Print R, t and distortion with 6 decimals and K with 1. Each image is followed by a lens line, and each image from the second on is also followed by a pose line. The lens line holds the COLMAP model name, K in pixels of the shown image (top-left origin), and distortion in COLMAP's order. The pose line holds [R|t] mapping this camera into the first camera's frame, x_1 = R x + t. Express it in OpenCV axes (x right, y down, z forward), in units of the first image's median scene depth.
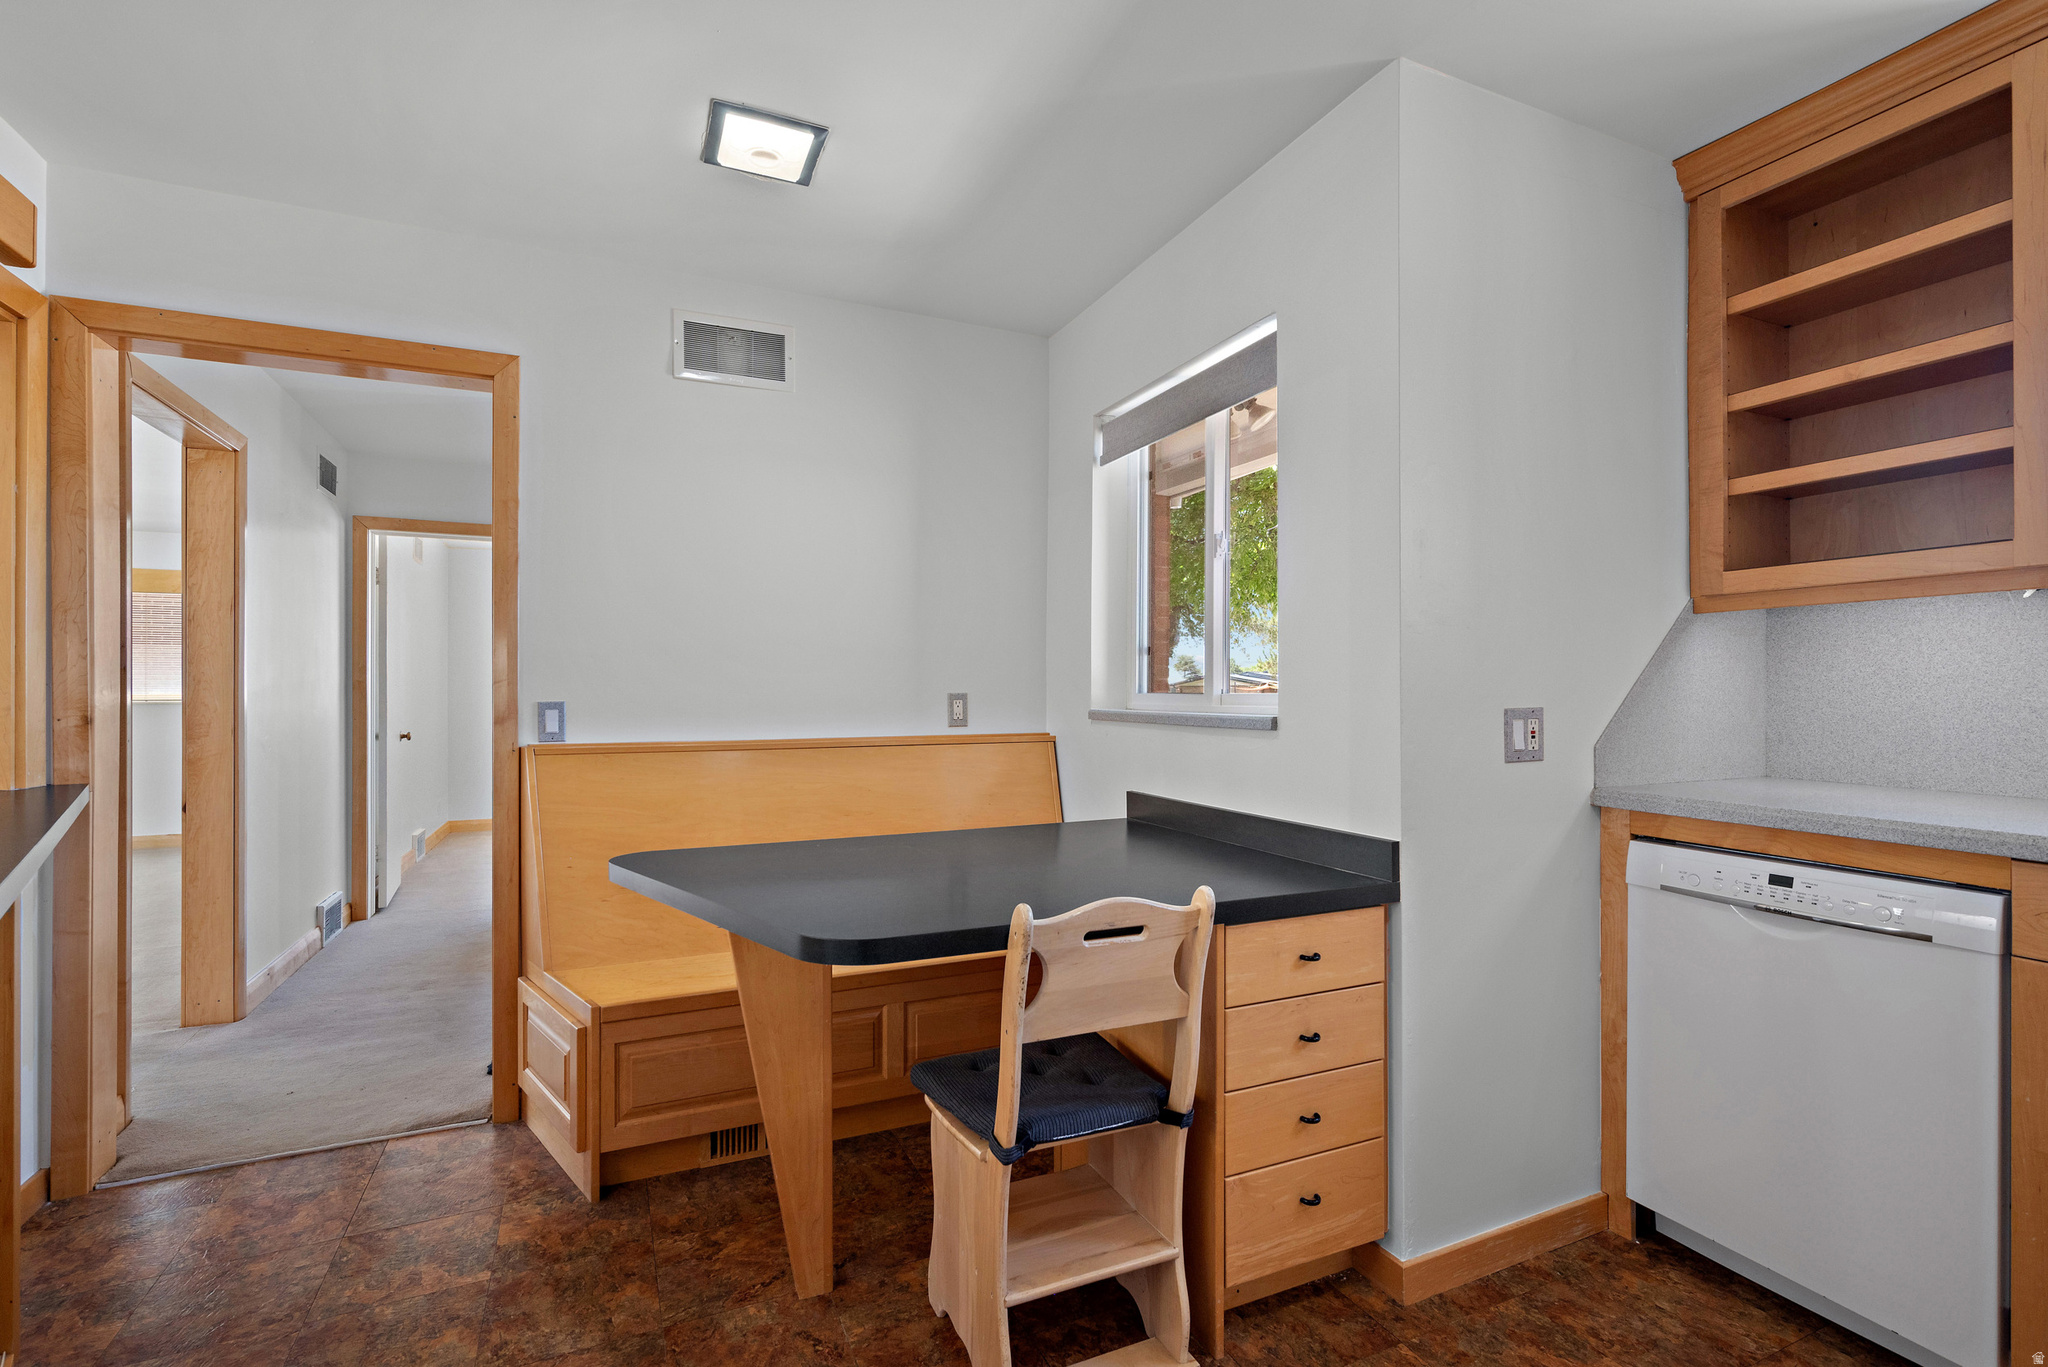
lens RADIAL K [[945.5, 0, 1024.0], [0, 945.5, 683.5], [0, 0, 1]] dist [-0.000473, 0.000017]
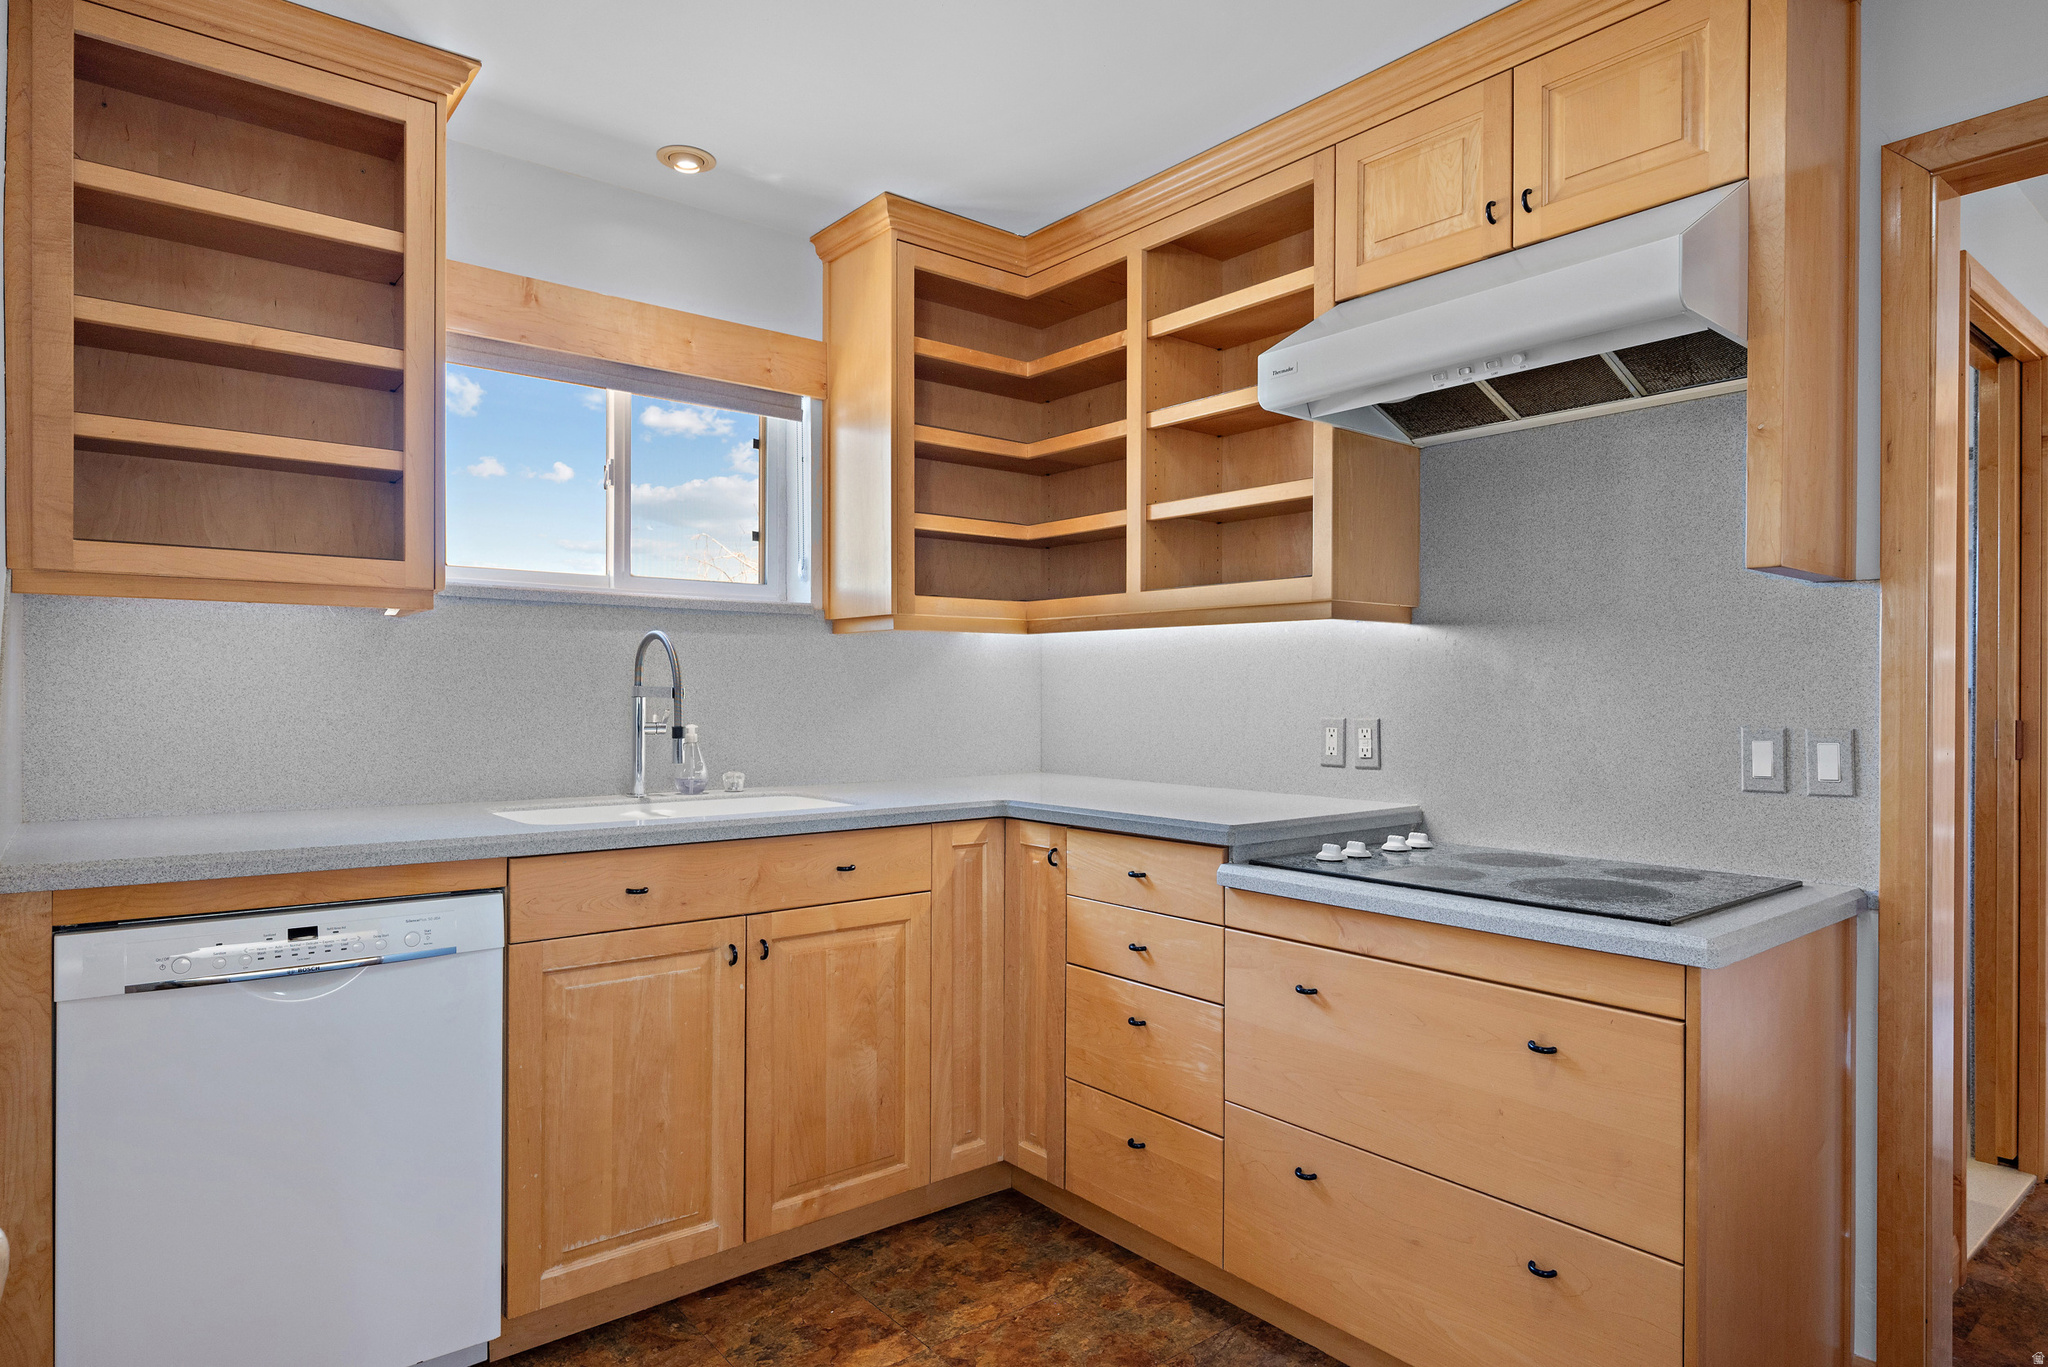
lens RADIAL K [[1156.3, 0, 1024.0], [0, 1156.3, 683.5], [0, 0, 1]] dist [-0.001231, 0.000348]
pose [[-0.252116, 0.005979, 0.967678, -0.324828], [-0.010932, 0.999900, -0.009026, -0.010339], [-0.967635, -0.012854, -0.252026, 0.589120]]
